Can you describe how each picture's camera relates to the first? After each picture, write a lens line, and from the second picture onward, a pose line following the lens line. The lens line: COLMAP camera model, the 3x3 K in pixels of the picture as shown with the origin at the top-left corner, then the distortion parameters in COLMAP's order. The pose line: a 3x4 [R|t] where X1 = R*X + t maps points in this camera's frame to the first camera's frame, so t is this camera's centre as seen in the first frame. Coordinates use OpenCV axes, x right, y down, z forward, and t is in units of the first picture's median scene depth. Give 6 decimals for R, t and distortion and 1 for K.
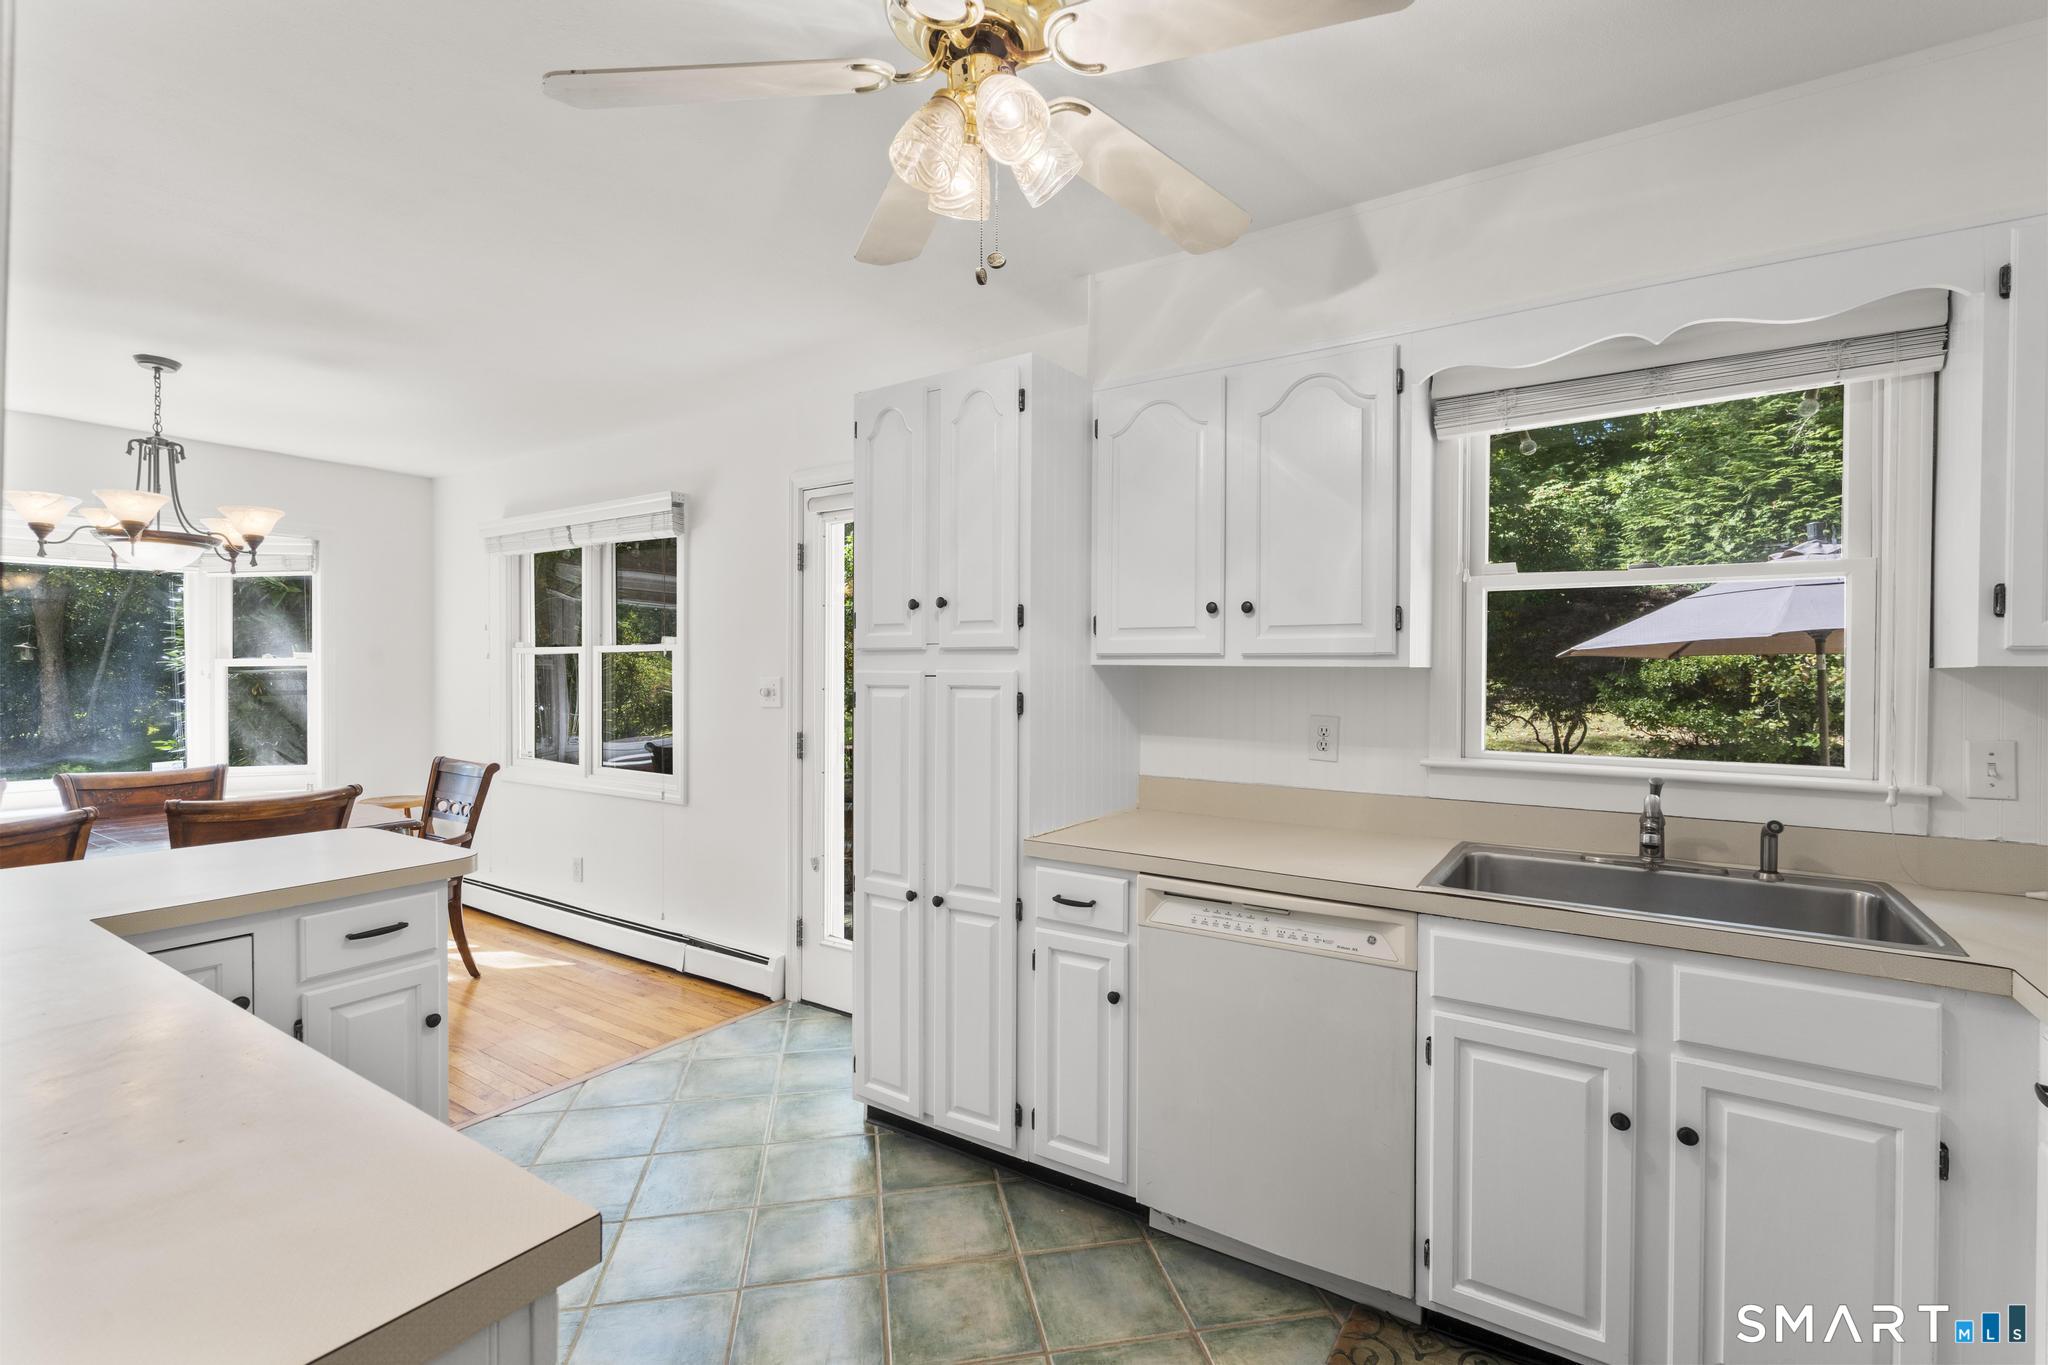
lens RADIAL K [[951.7, 0, 1068.6], [0, 951.7, 681.6], [0, 0, 1]] dist [-0.003818, 0.002263]
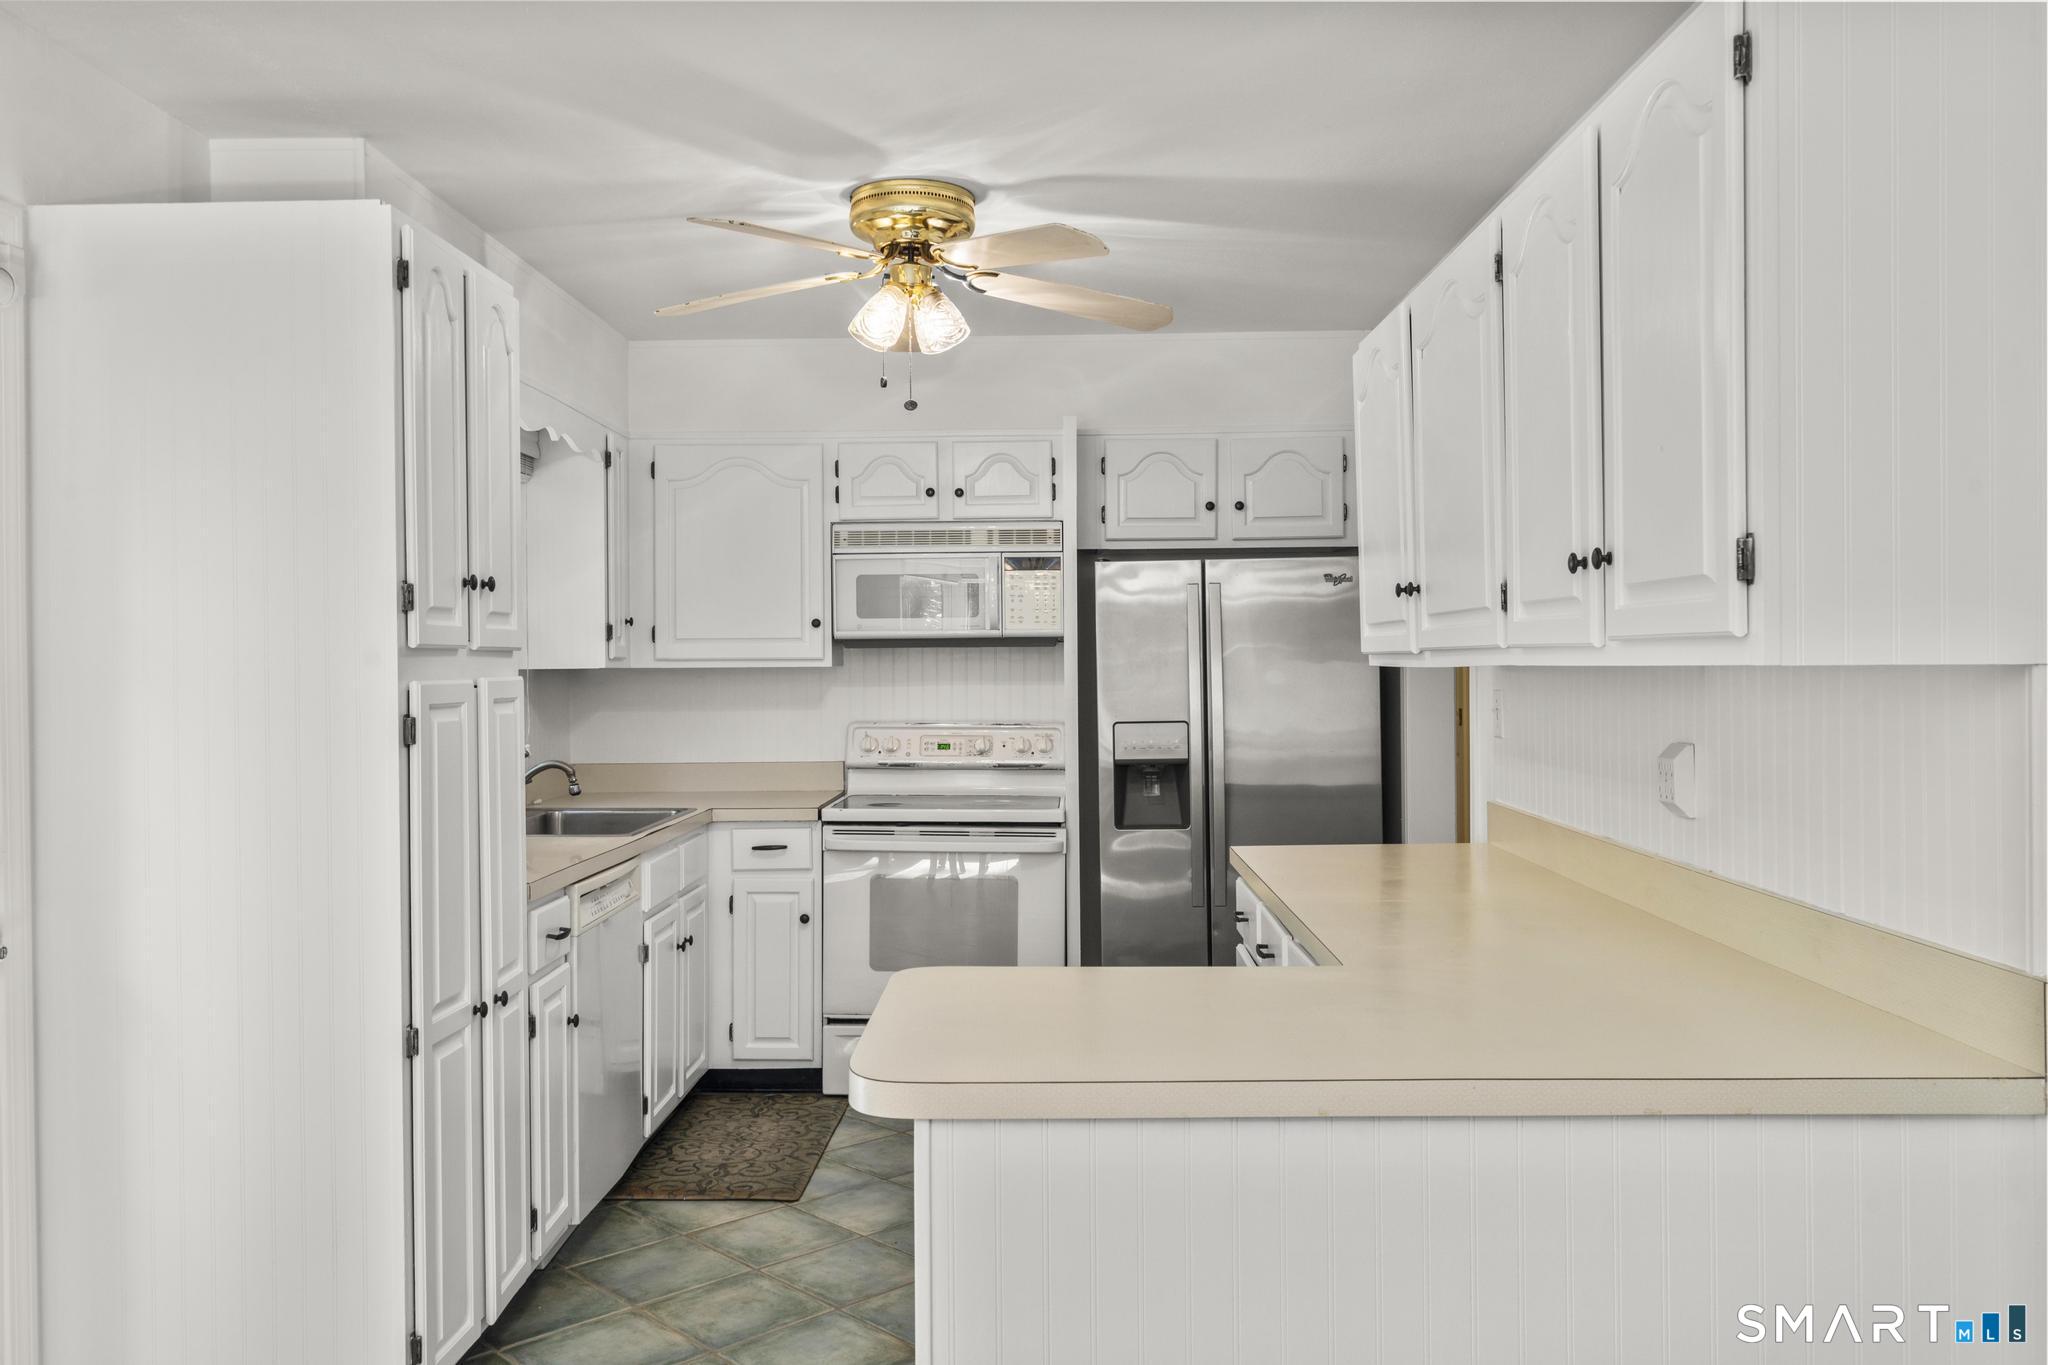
lens RADIAL K [[1609.2, 0, 1022.6], [0, 1609.2, 666.4], [0, 0, 1]] dist [0.010231, 0.006454]
pose [[-0.529273, -0.002678, 0.848447, -1.445121], [0.016524, 0.999773, 0.013463, -0.032183], [-0.848291, 0.021145, -0.529108, 1.367226]]
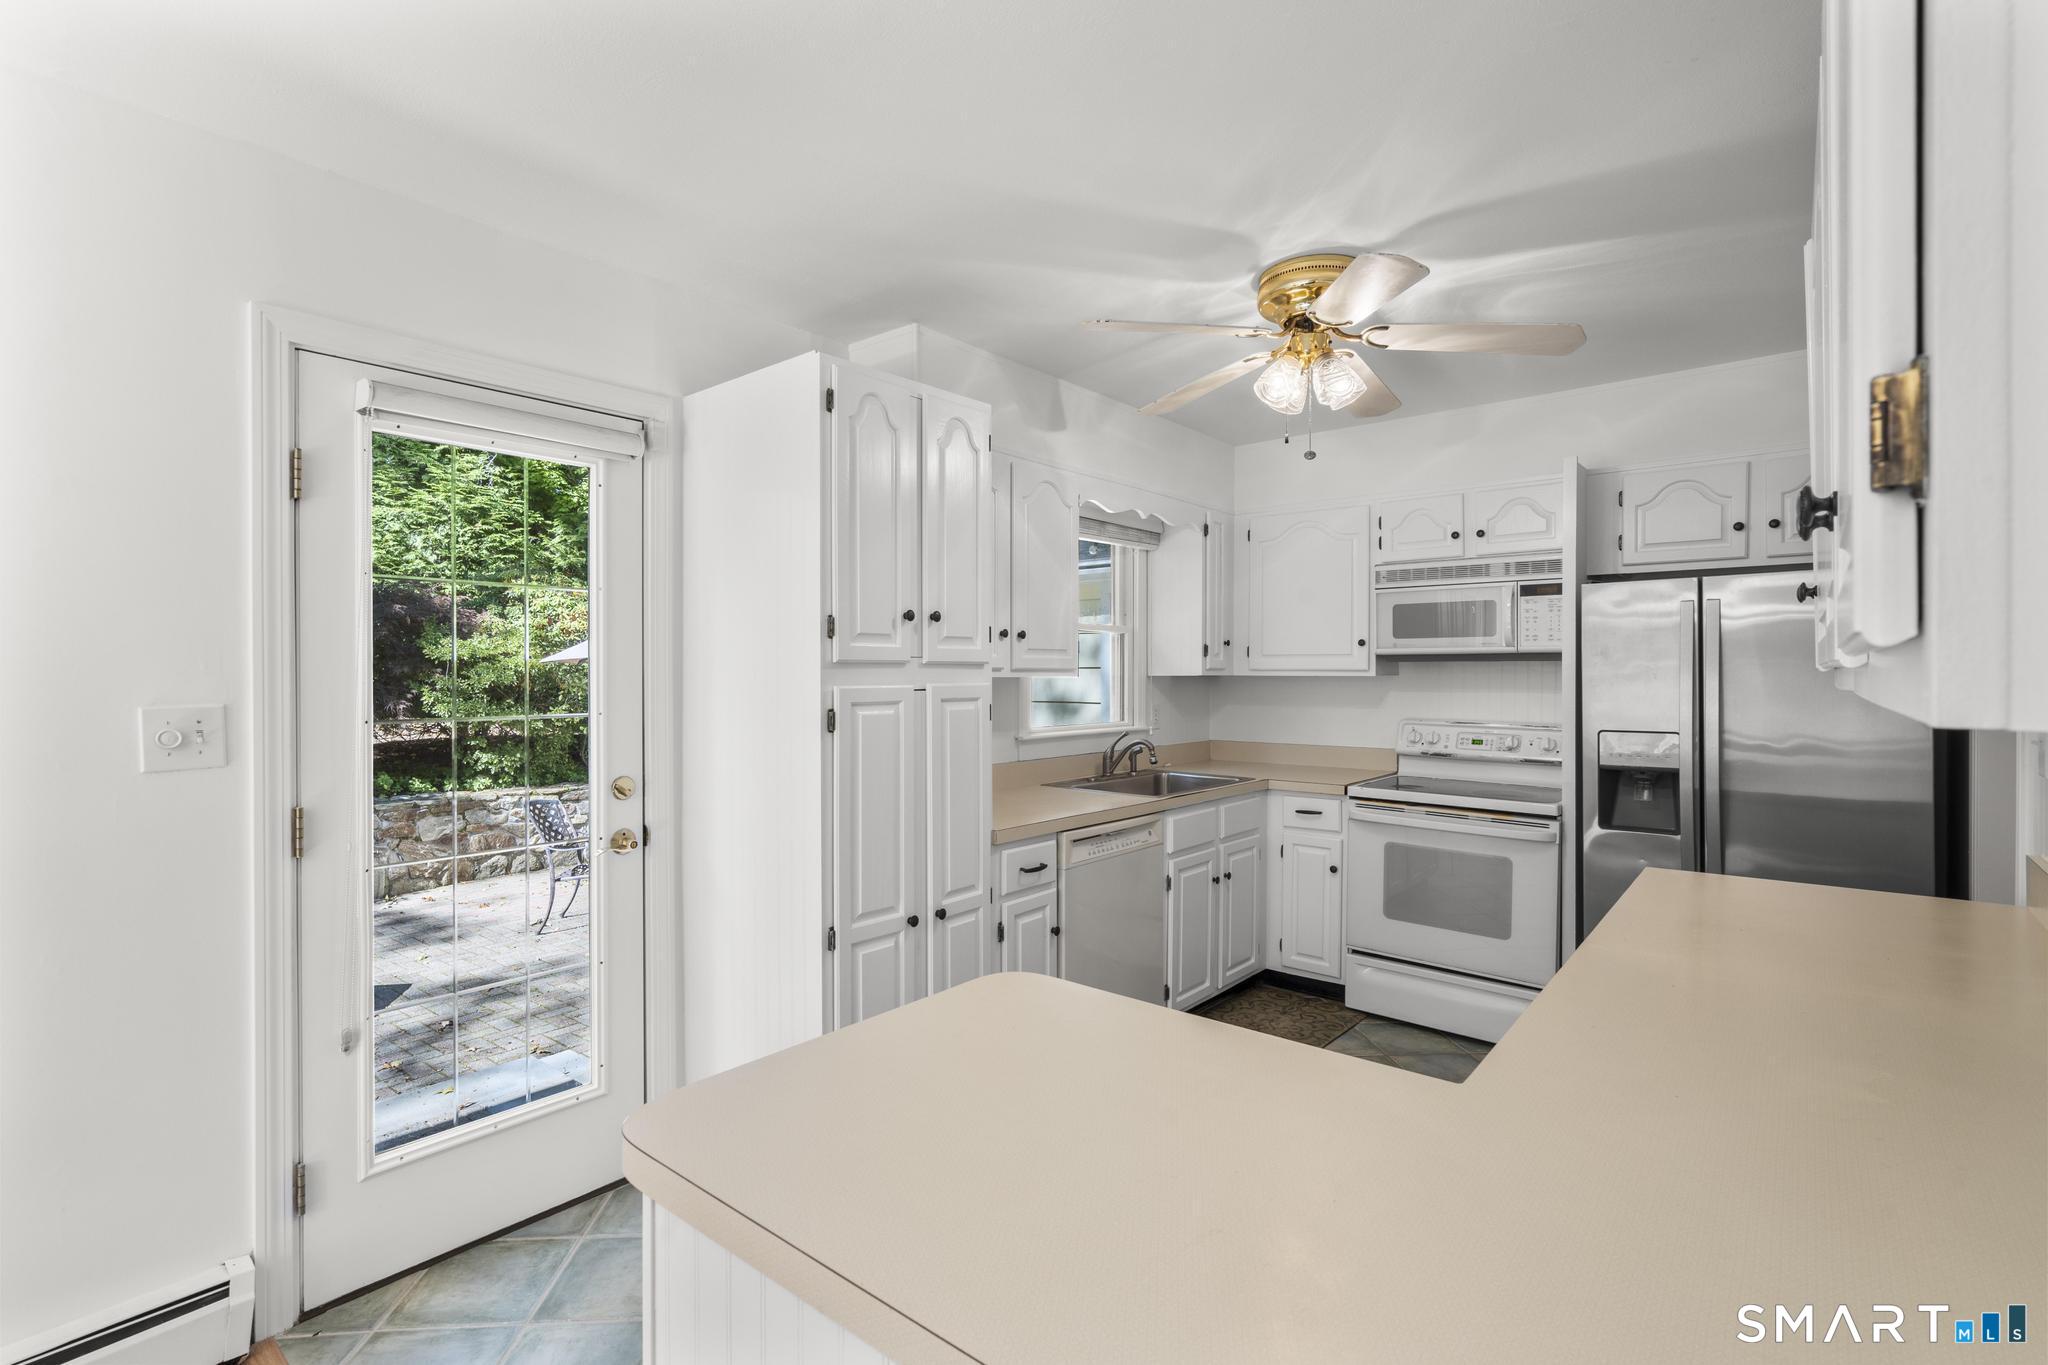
lens RADIAL K [[951.7, 0, 1018.3], [0, 951.7, 676.6], [0, 0, 1]] dist [-0.003818, 0.002263]
pose [[0.113329, -0.010166, 0.993506, -1.176367], [0.013534, 0.999871, 0.008687, -0.028779], [-0.993465, 0.012461, 0.113452, 0.841277]]
